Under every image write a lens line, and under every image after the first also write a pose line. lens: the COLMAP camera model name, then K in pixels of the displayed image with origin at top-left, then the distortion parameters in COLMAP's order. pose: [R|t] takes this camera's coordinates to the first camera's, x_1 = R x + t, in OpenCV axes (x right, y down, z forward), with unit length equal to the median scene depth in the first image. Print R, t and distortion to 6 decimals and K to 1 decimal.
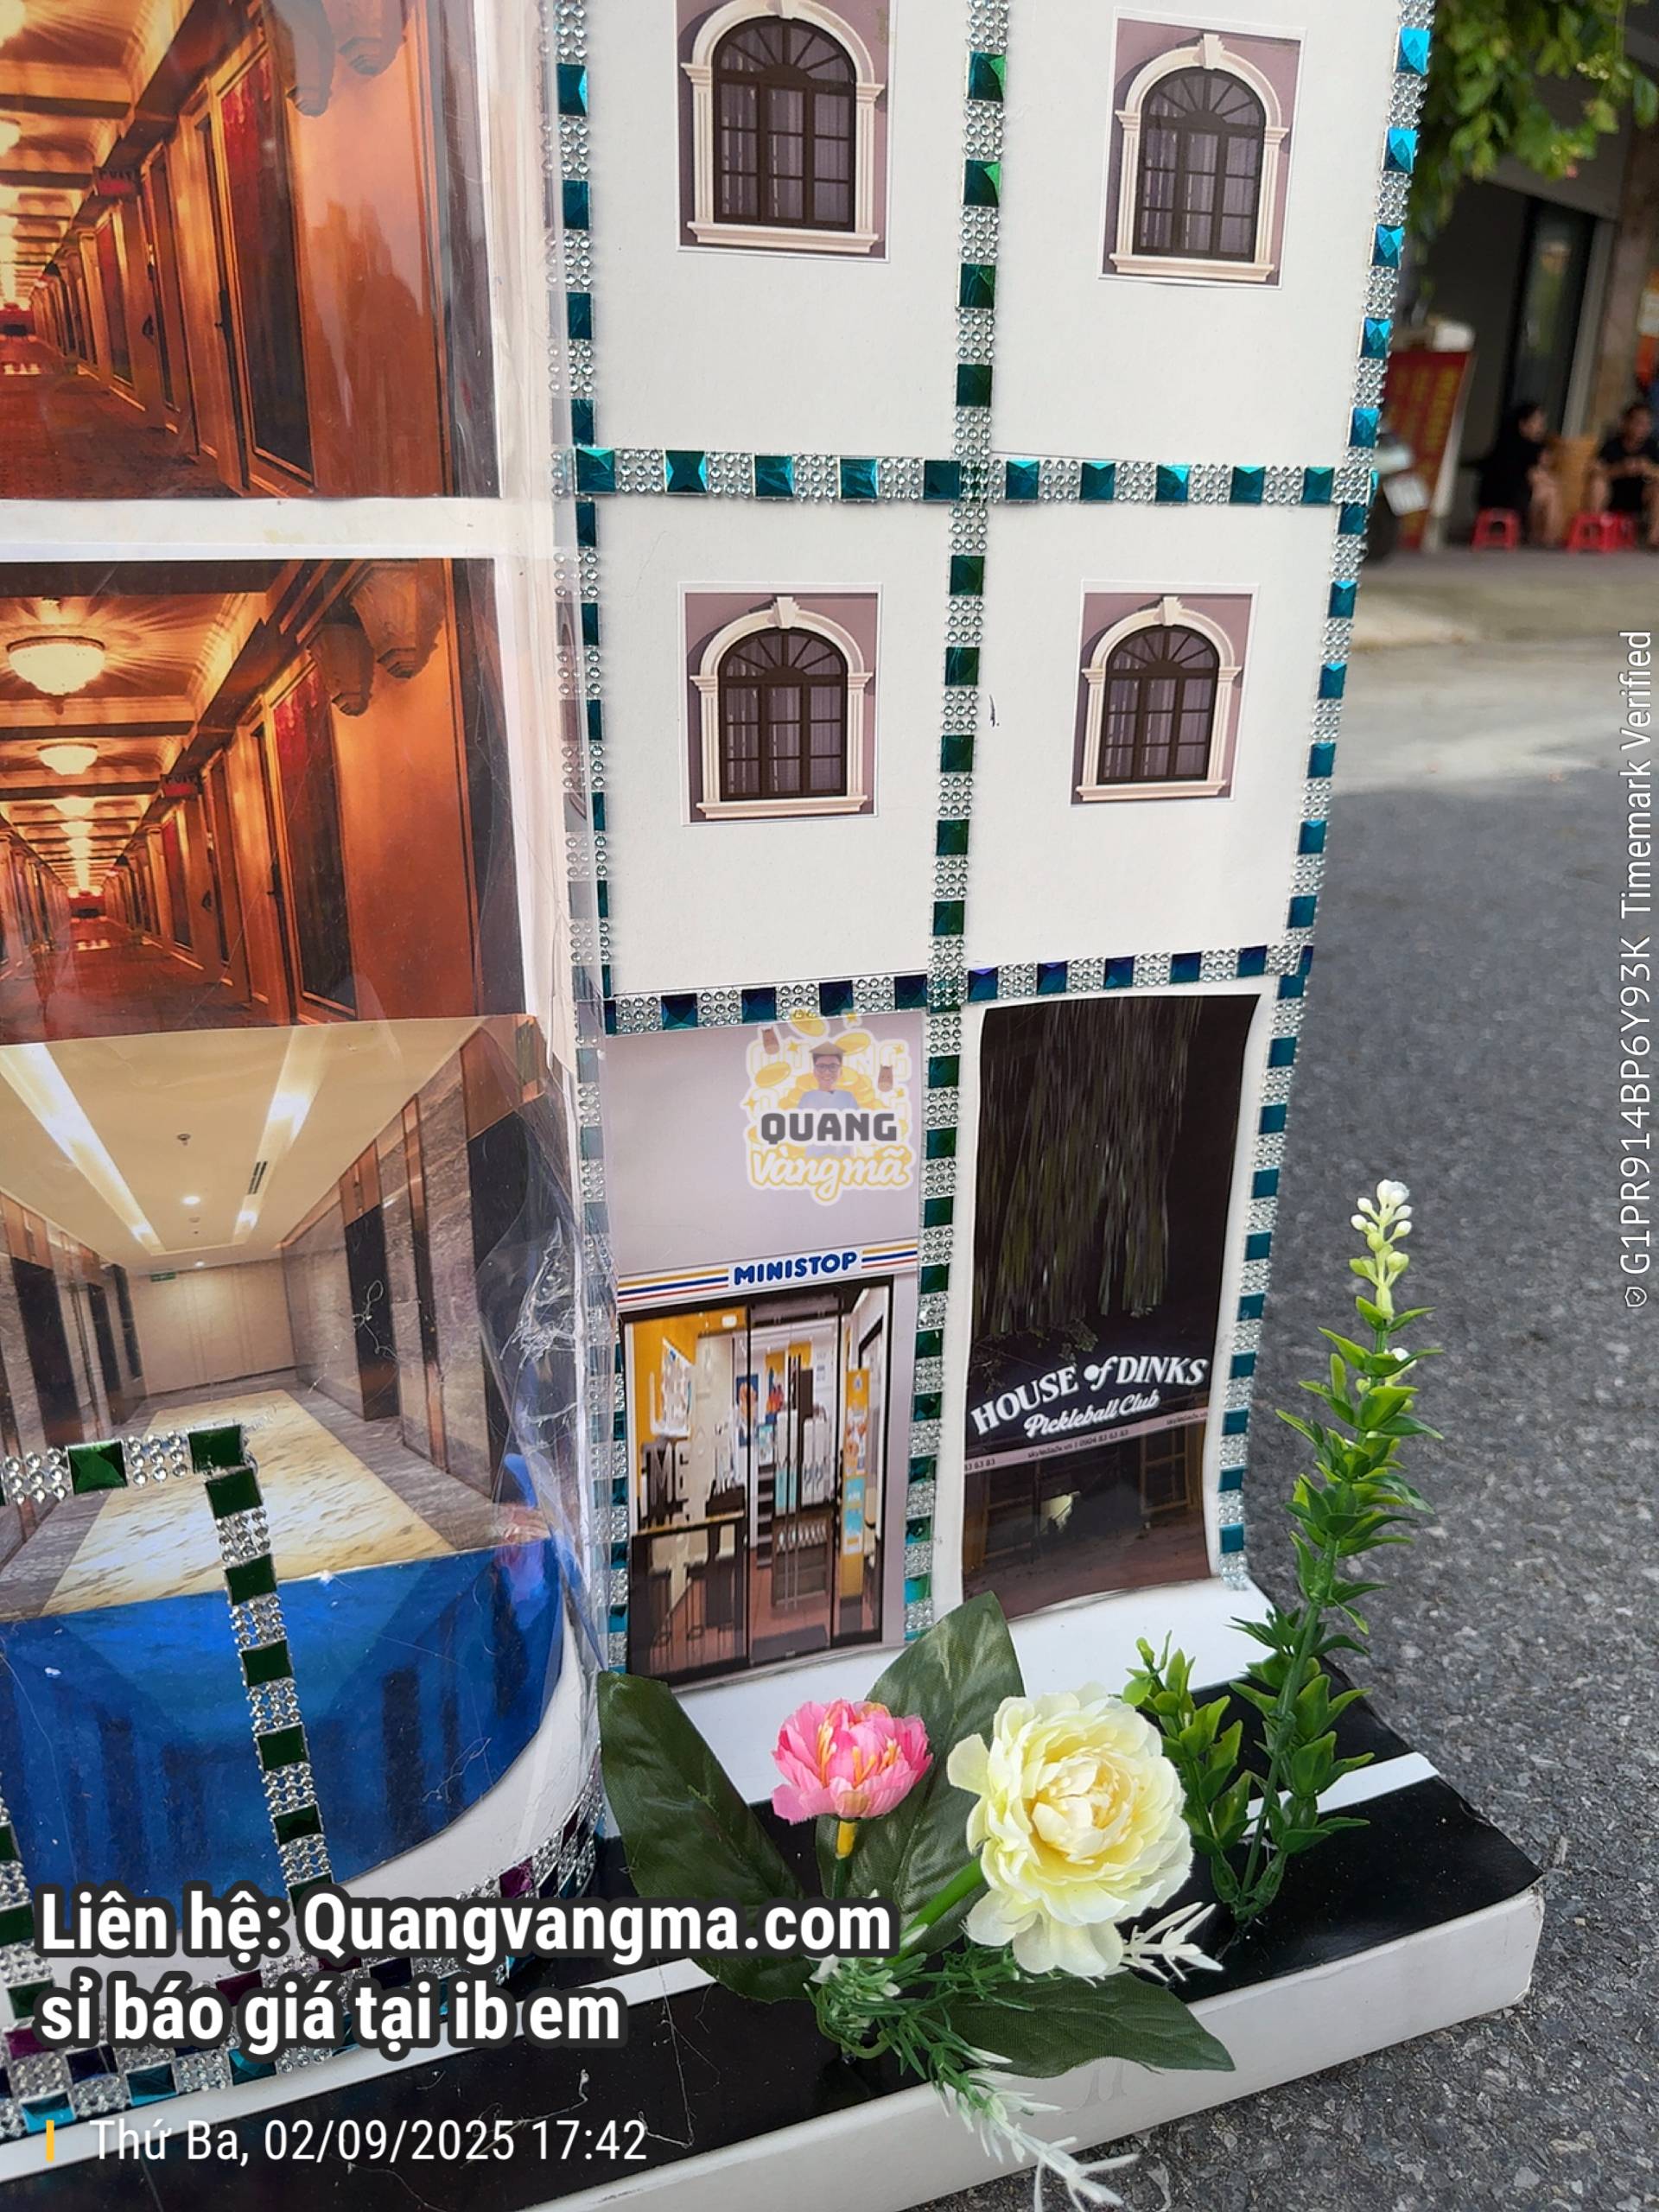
lens RADIAL K [[1614.3, 0, 827.3], [0, 1614.3, 1111.1], [0, 0, 1]] dist [0.098798, -0.152802]
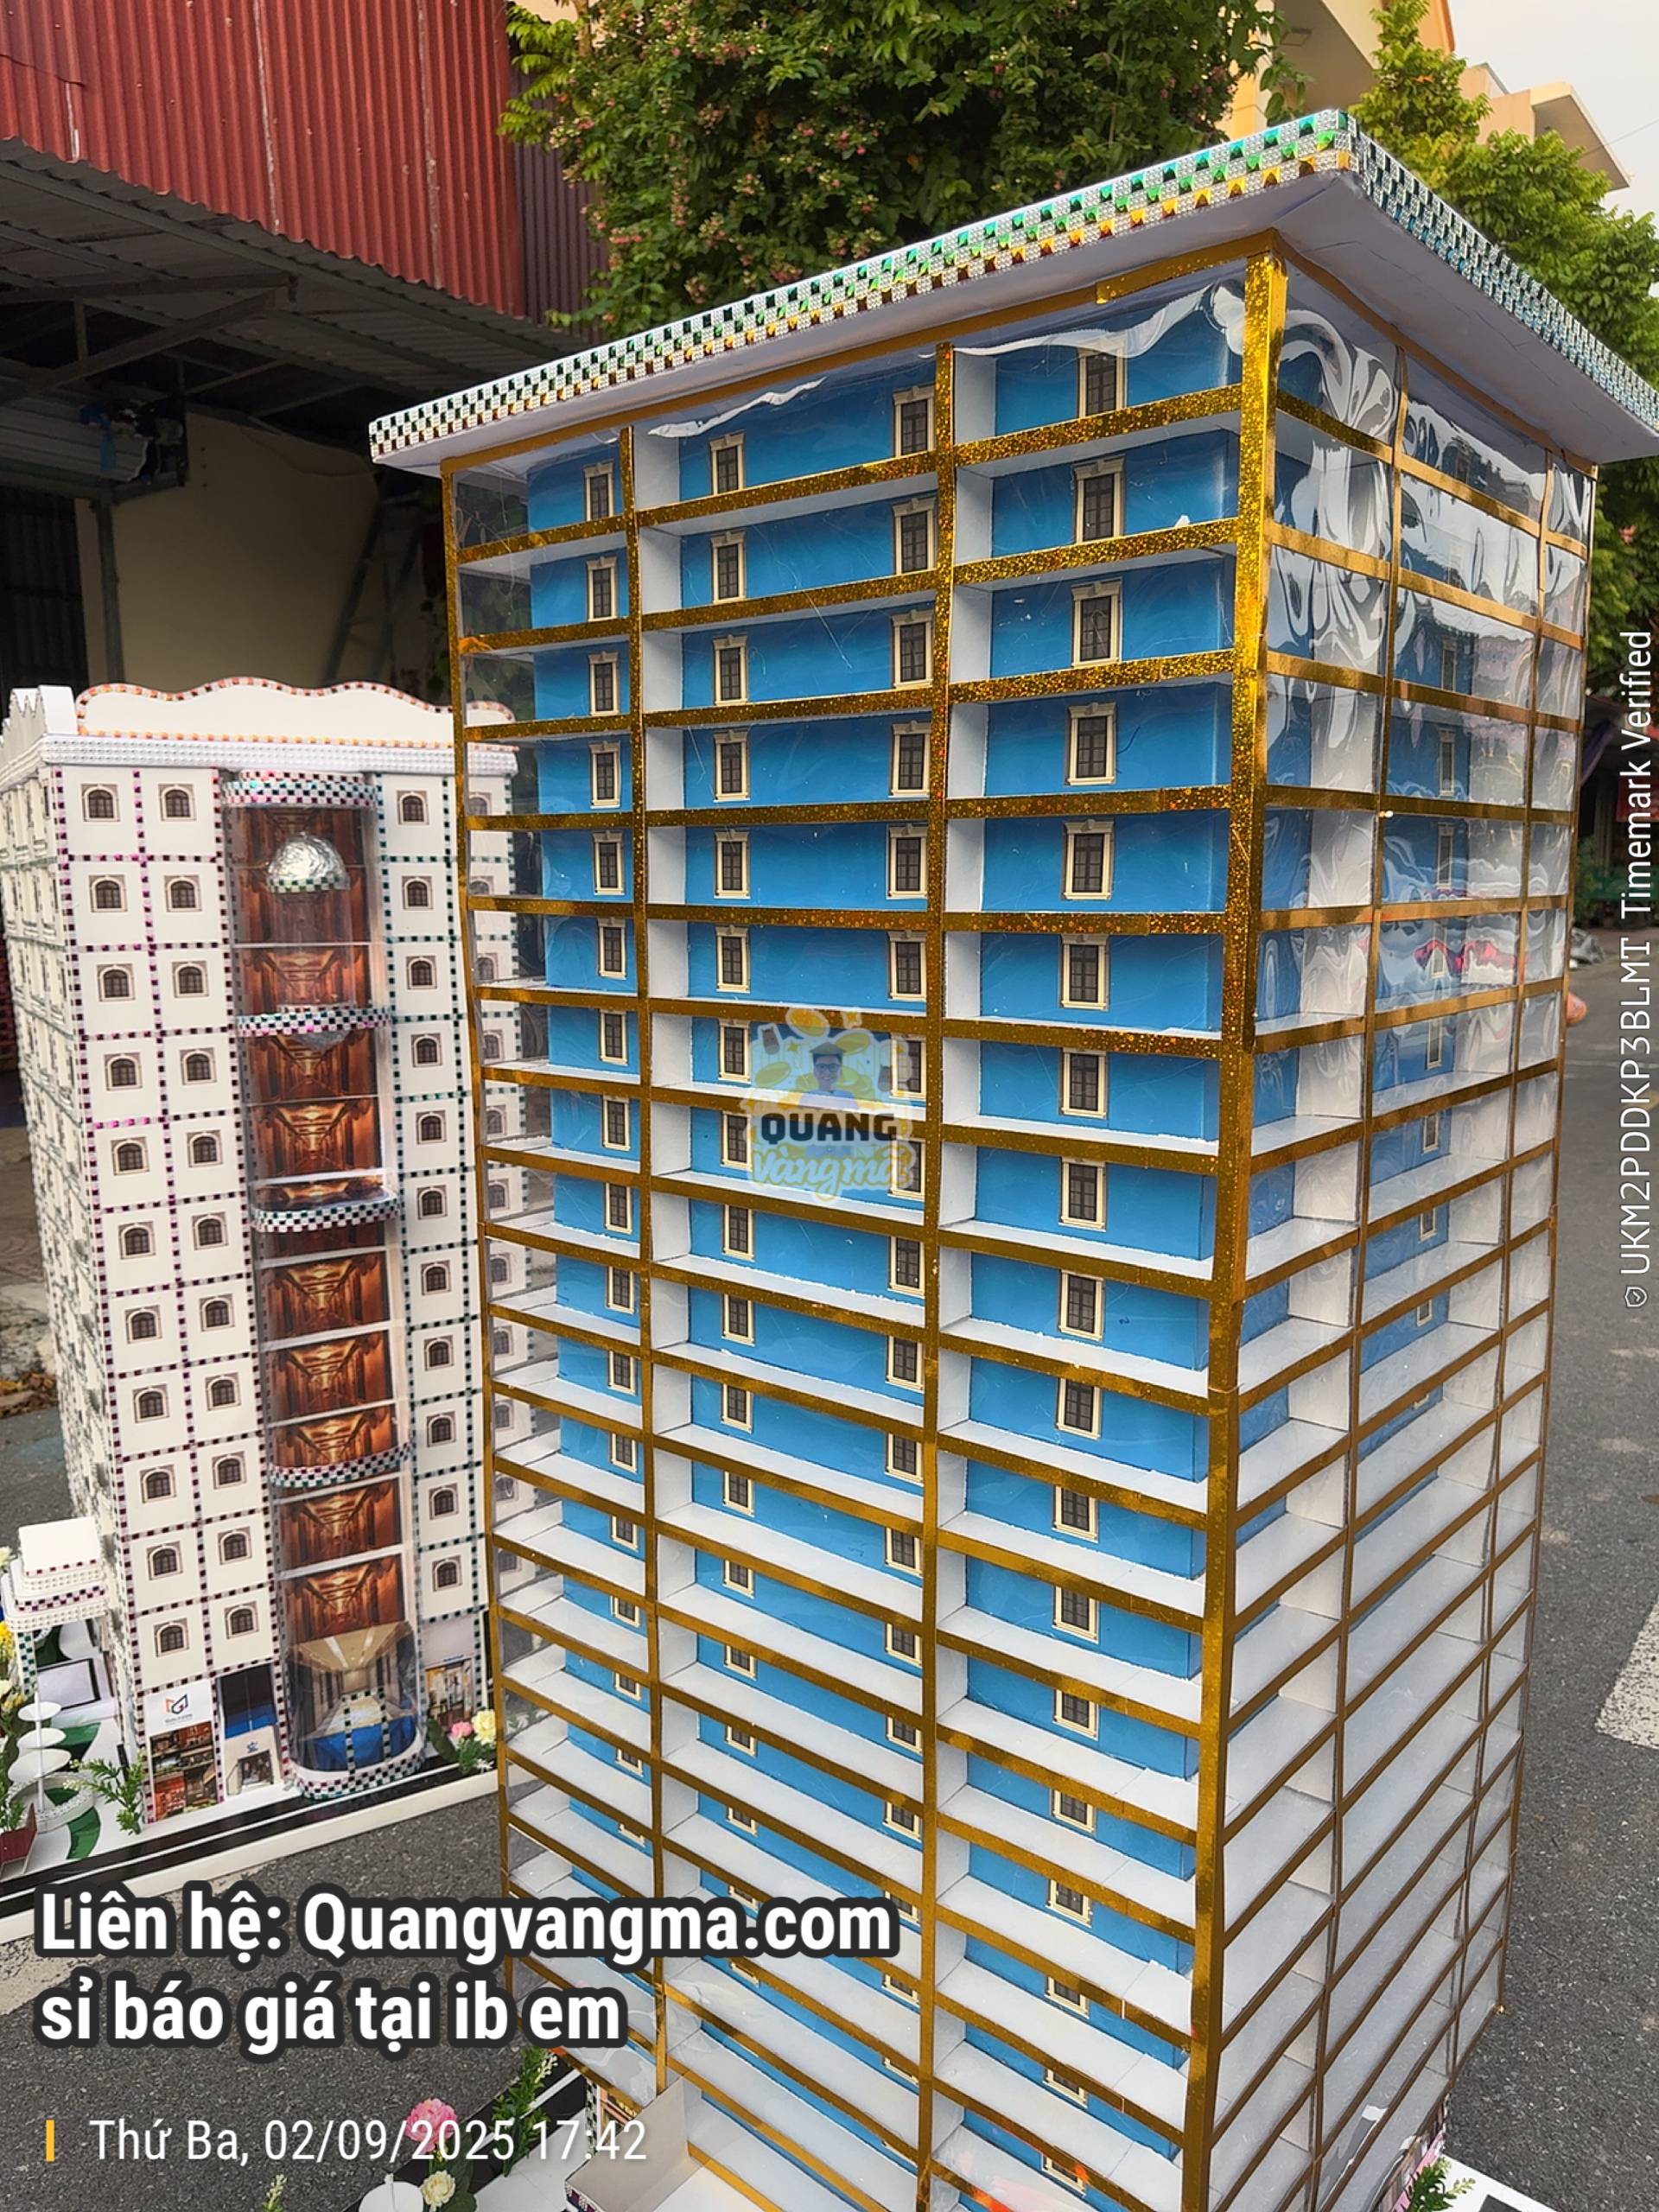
lens RADIAL K [[1613.7, 0, 825.1], [0, 1613.7, 1113.3], [0, 0, 1]] dist [0.006114, -0.005367]
pose [[0.982224, -0.056329, 0.179063, 0.372889], [0.091958, 0.976001, -0.197396, -0.564662], [-0.163646, 0.210353, 0.963832, -5.388451]]
